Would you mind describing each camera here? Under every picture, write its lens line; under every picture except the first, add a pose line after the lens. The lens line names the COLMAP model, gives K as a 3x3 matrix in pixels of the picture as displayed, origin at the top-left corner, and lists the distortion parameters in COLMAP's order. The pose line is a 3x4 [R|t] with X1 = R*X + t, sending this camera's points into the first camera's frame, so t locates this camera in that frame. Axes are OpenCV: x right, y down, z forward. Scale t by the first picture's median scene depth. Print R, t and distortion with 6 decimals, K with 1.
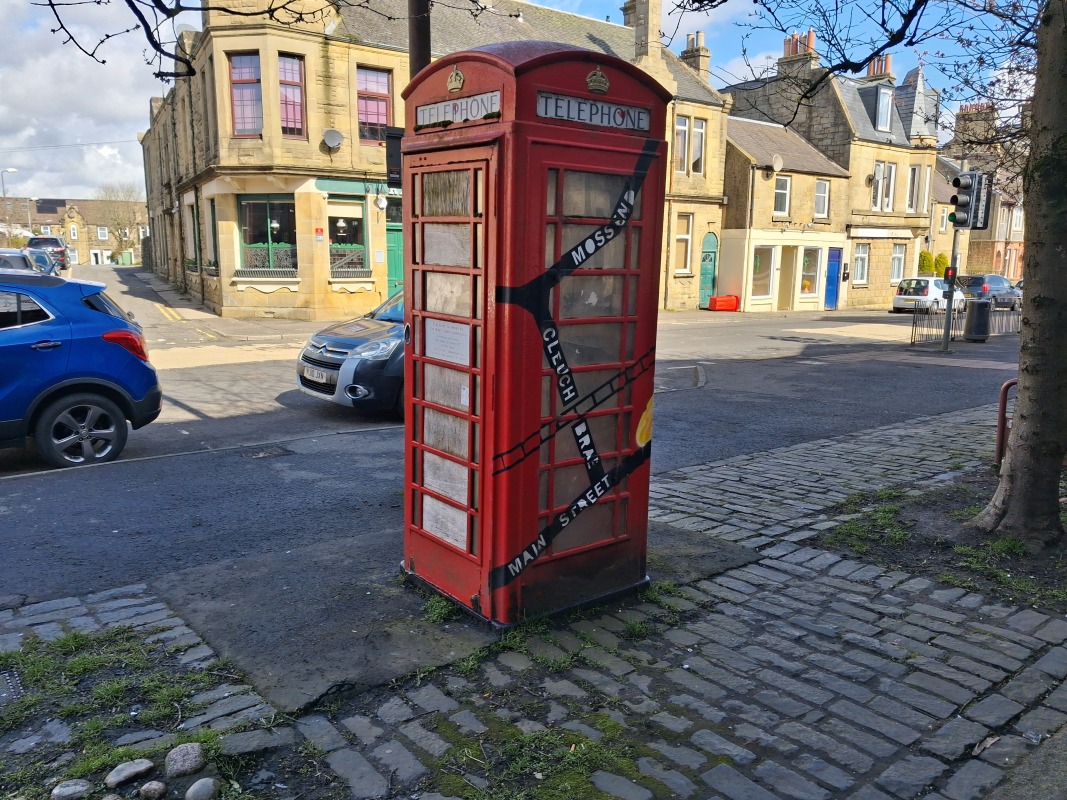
lens RADIAL K [[844.0, 0, 533.5], [0, 844.0, 400.0], [0, 0, 1]] dist [0.003082, 0.000050]
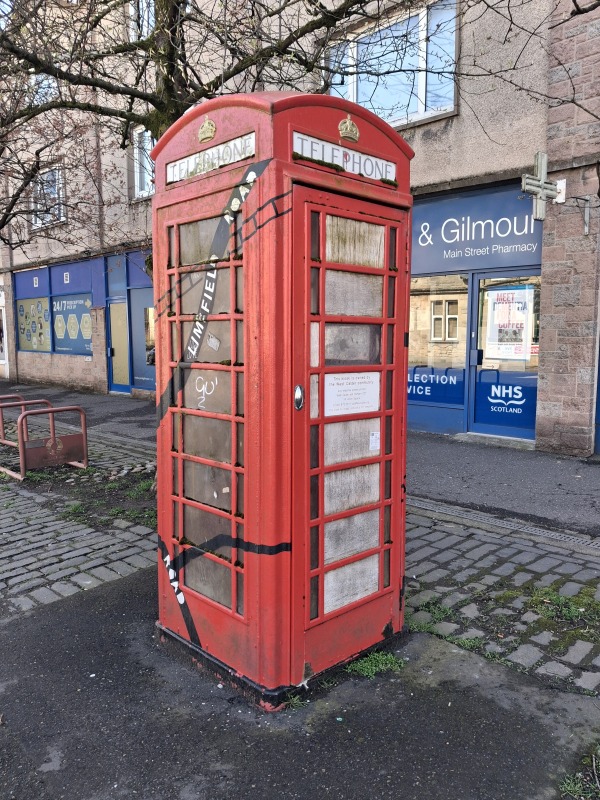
lens RADIAL K [[622.9, 0, 323.8], [0, 622.9, 400.0], [0, 0, 1]] dist [-0.003499, -0.000503]
pose [[-0.099621, -0.119021, 0.987881, -0.743592], [0.178343, 0.974607, 0.135406, -0.151740], [-0.978912, 0.189671, -0.075865, 1.000820]]
